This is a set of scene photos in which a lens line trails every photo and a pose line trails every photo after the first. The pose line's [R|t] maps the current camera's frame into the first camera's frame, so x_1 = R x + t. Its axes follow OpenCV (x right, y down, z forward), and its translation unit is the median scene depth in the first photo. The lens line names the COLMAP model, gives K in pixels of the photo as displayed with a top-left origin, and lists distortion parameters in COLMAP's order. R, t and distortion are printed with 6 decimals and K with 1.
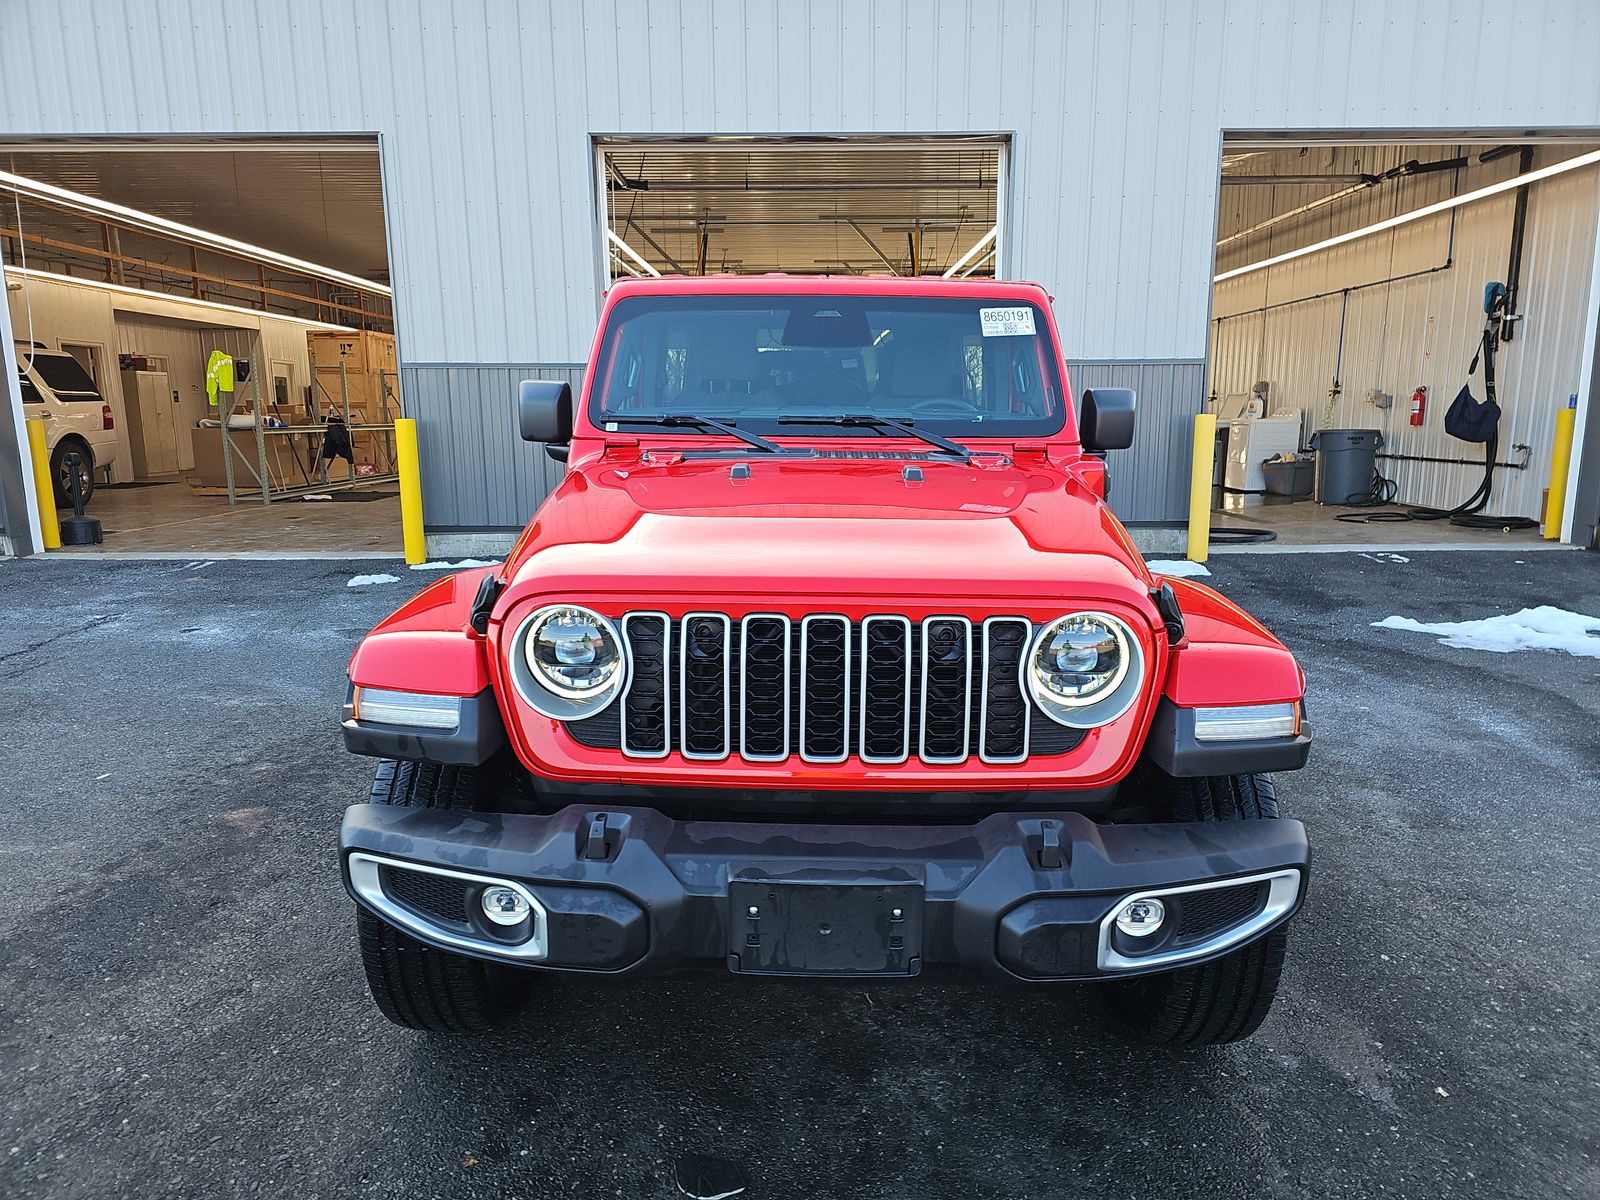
lens RADIAL K [[1070.9, 0, 800.0], [0, 1070.9, 600.0], [0, 0, 1]] dist [0.085236, -0.107071]
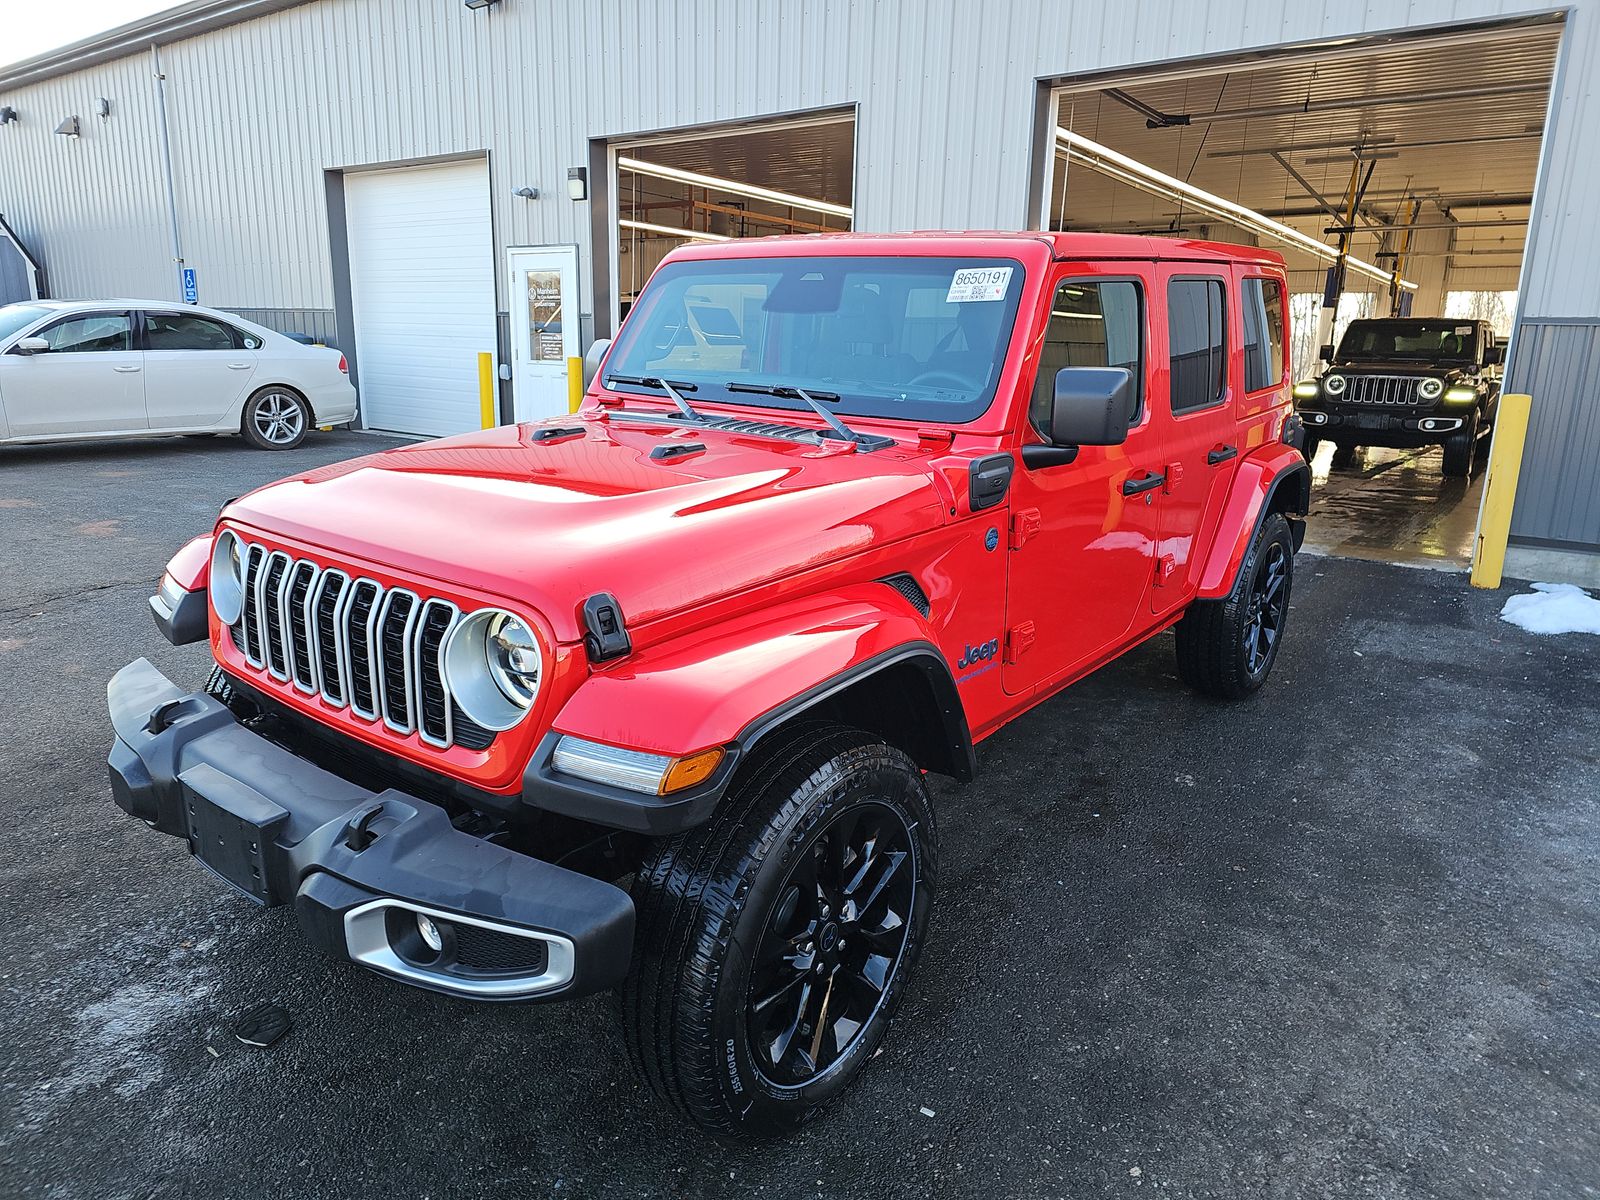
lens RADIAL K [[1035.6, 0, 800.0], [0, 1035.6, 600.0], [0, 0, 1]] dist [0.082519, -0.066865]
pose [[0.792496, 0.172283, -0.585037, 0.287189], [-0.139674, 0.985046, 0.100875, -0.036076], [0.593668, 0.001771, 0.804708, 0.119647]]
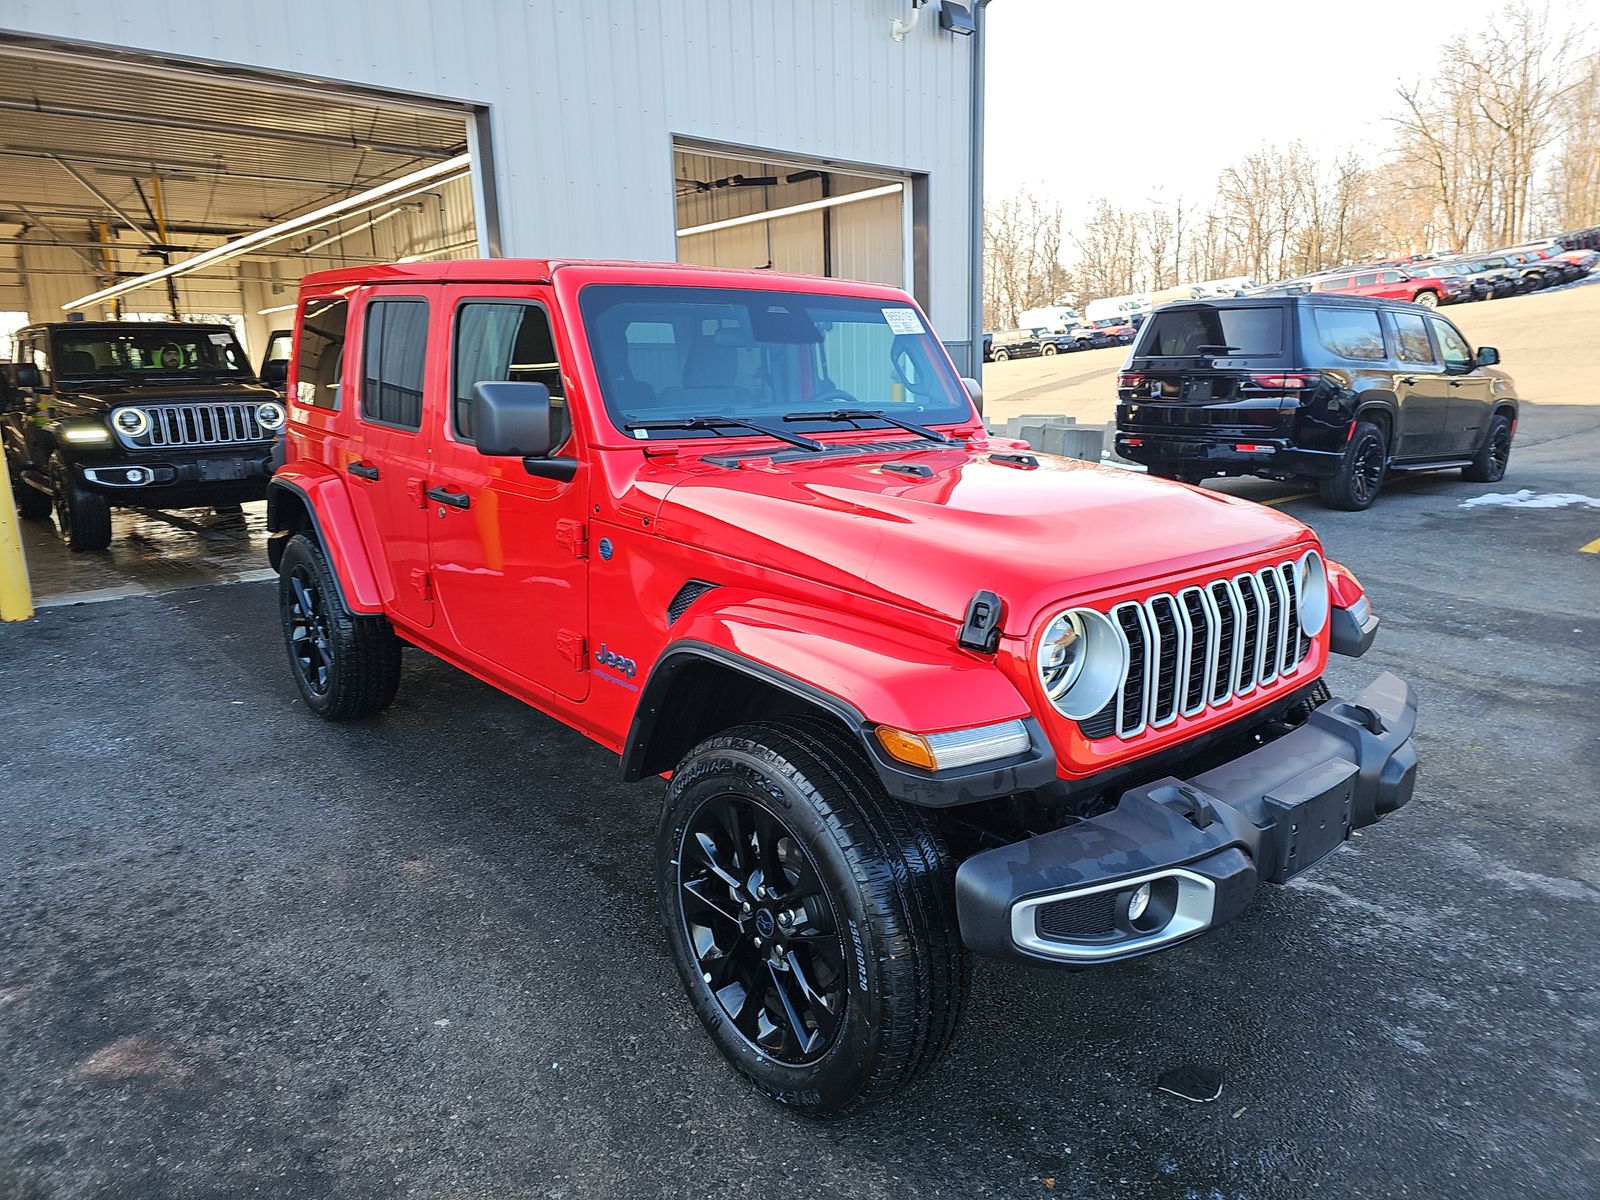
lens RADIAL K [[1082.6, 0, 800.0], [0, 1082.6, 600.0], [0, 0, 1]] dist [0.043950, -0.043347]
pose [[0.726256, -0.154175, 0.669912, -0.323649], [0.138517, 0.987357, 0.077065, -0.035715], [-0.673324, 0.036825, 0.738430, 0.120760]]
